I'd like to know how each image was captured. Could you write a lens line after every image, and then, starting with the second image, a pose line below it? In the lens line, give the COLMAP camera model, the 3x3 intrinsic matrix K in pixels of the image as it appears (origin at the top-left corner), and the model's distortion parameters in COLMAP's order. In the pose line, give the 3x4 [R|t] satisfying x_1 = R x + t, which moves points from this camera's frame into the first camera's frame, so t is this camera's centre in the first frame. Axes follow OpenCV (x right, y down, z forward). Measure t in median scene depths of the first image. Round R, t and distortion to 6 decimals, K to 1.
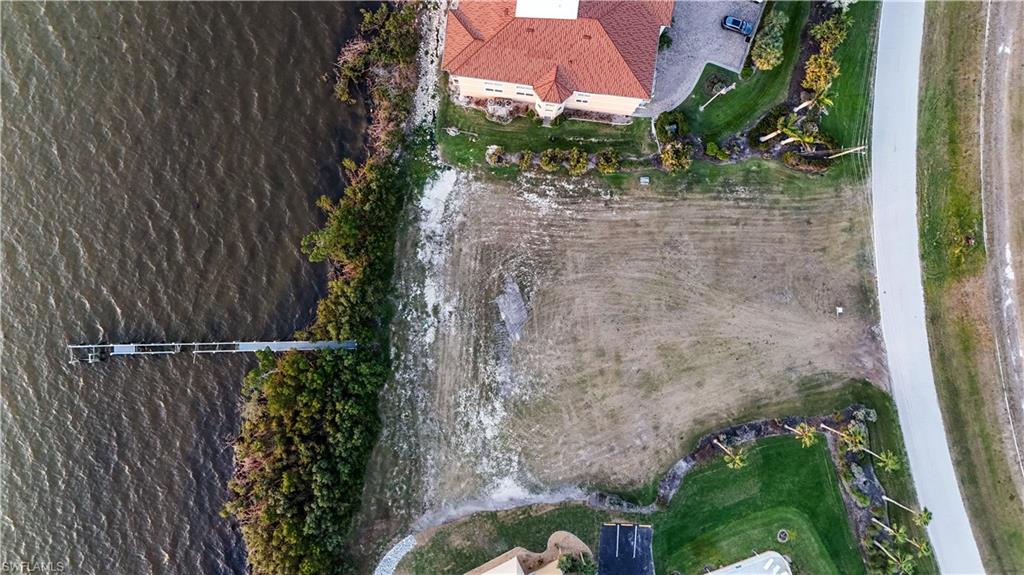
lens RADIAL K [[758.0, 0, 517.4], [0, 758.0, 285.1], [0, 0, 1]] dist [0.071138, -0.075926]
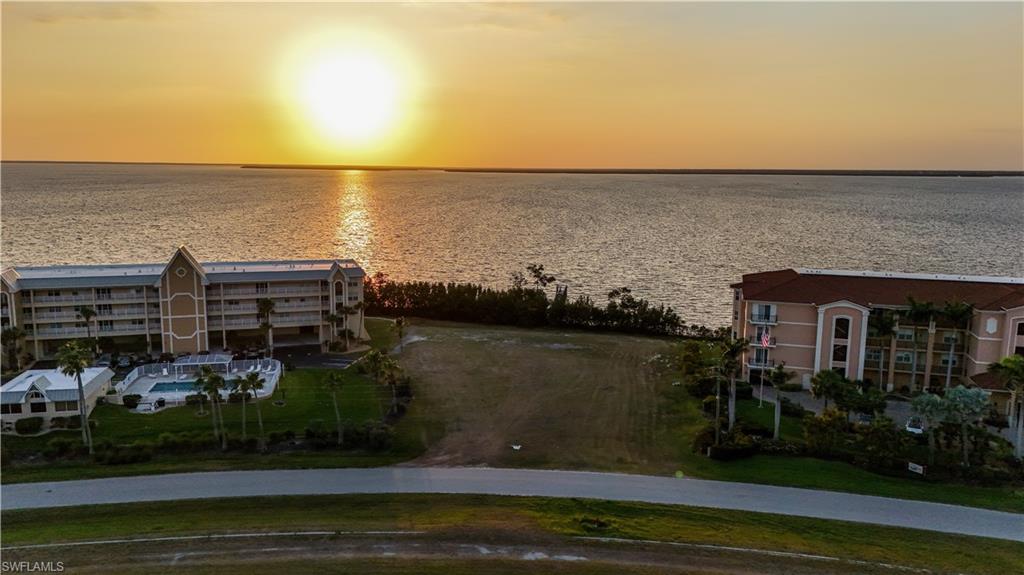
lens RADIAL K [[758.0, 0, 517.4], [0, 758.0, 285.1], [0, 0, 1]] dist [0.071138, -0.075926]
pose [[-0.160138, 0.144345, -0.976484, 1.152762], [-0.987056, -0.032124, 0.157123, -0.084199], [-0.008688, 0.989006, 0.147621, 0.726229]]
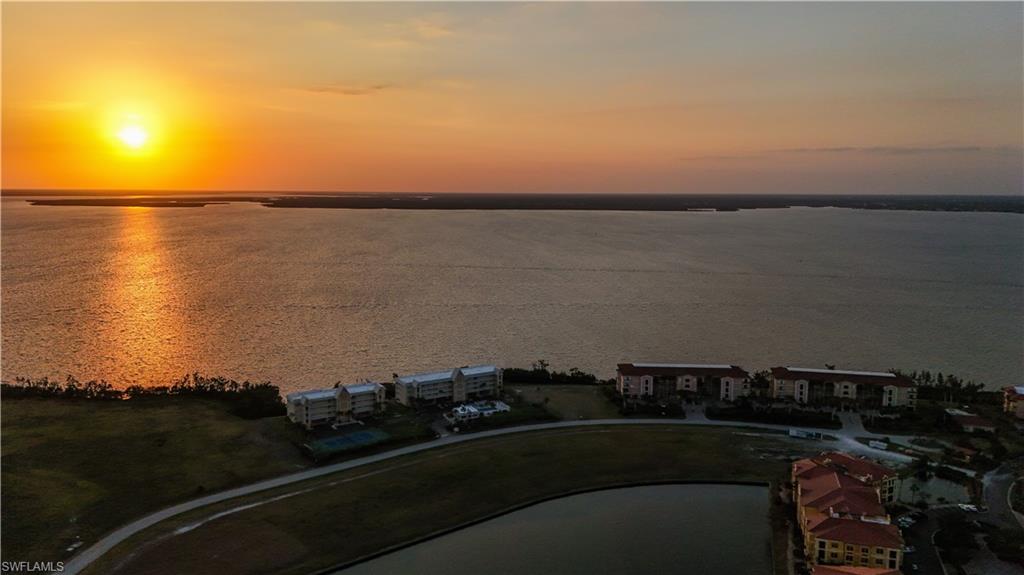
lens RADIAL K [[758.0, 0, 517.4], [0, 758.0, 285.1], [0, 0, 1]] dist [0.071138, -0.075926]
pose [[0.095806, 0.120411, -0.988090, 3.677828], [-0.995394, 0.008208, -0.095514, 0.634070], [-0.003391, 0.992690, 0.120643, 0.011036]]
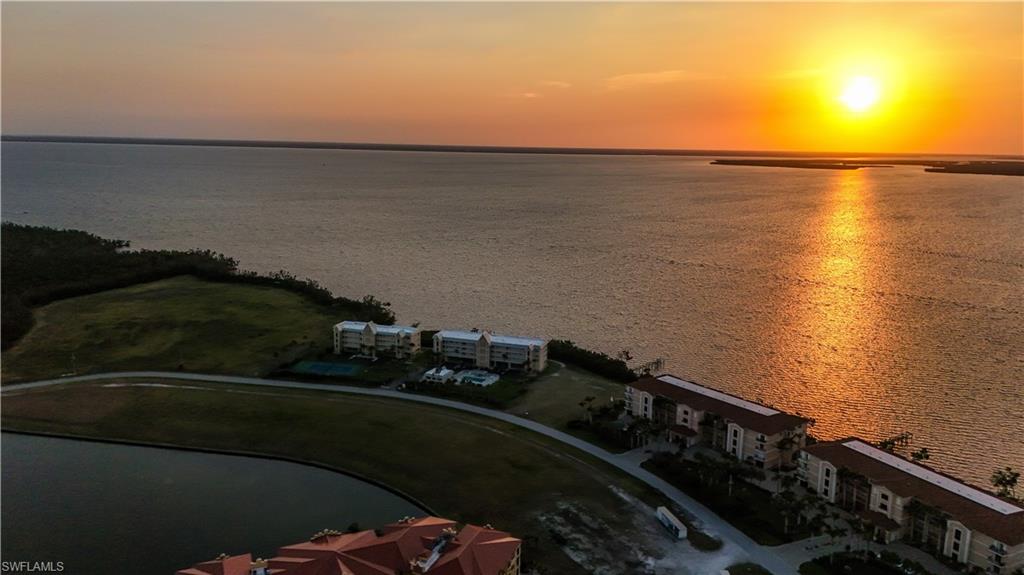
lens RADIAL K [[754.4, 0, 514.3], [0, 754.4, 297.5], [0, 0, 1]] dist [0.071089, -0.004724]
pose [[-0.697234, 0.122932, -0.706224, 2.427945], [-0.716375, -0.155118, 0.680254, -1.814967], [-0.025923, 0.980217, 0.196219, 0.011084]]
